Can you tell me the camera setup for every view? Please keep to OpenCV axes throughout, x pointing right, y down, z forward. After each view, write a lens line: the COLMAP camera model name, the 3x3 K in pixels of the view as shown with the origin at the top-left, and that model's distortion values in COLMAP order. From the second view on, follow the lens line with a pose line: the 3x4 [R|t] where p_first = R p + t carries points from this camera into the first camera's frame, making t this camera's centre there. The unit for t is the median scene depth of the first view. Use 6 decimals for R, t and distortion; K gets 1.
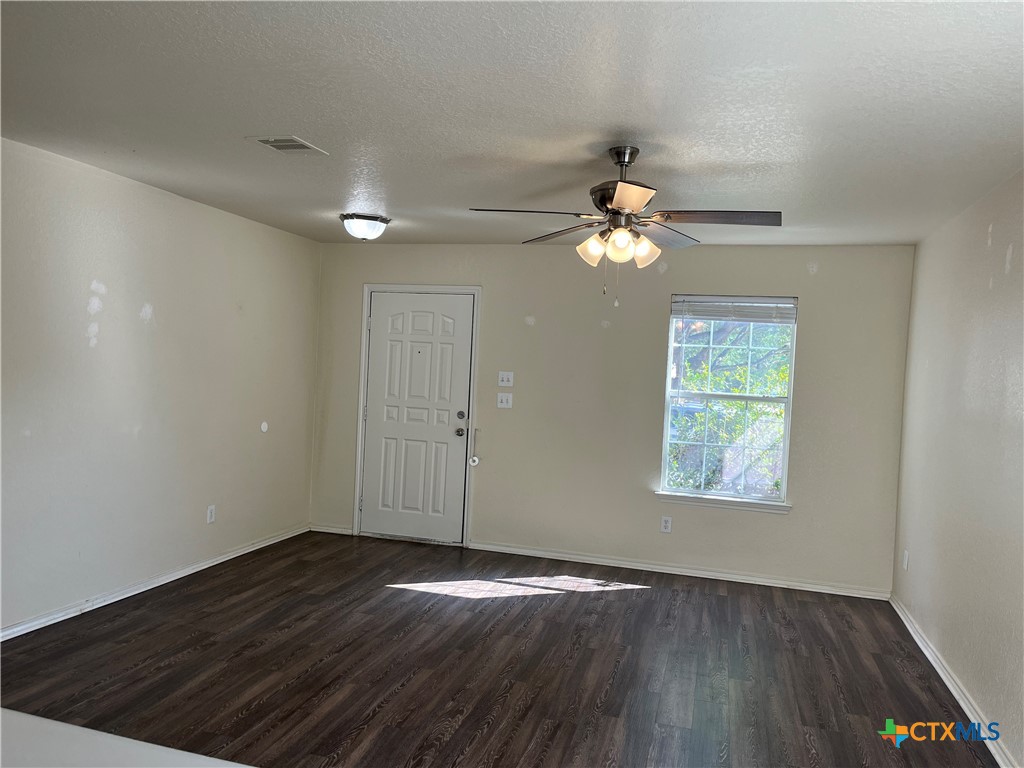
lens RADIAL K [[784.0, 0, 512.0], [0, 784.0, 384.0], [0, 0, 1]] dist [0.105470, -0.000394]
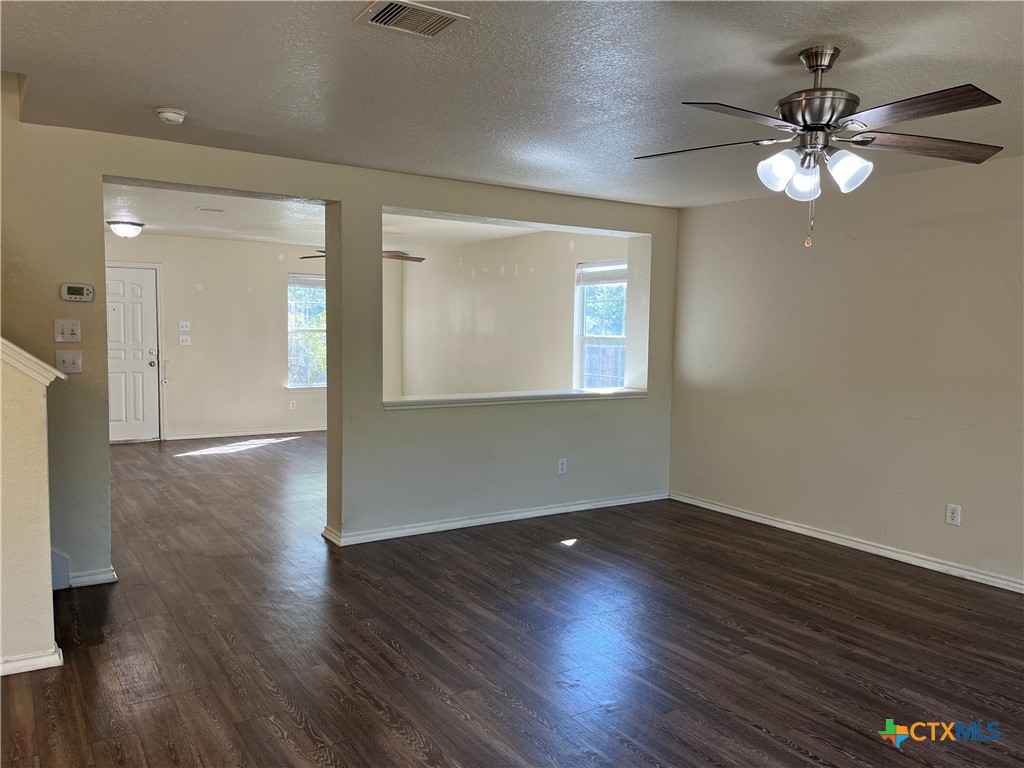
lens RADIAL K [[778.0, 0, 512.0], [0, 778.0, 384.0], [0, 0, 1]] dist [-0.000402, -0.000379]
pose [[0.655671, -0.099704, 0.748435, -0.731733], [0.039355, 0.994409, 0.097994, -0.017318], [-0.754020, -0.034797, 0.655929, -0.469186]]
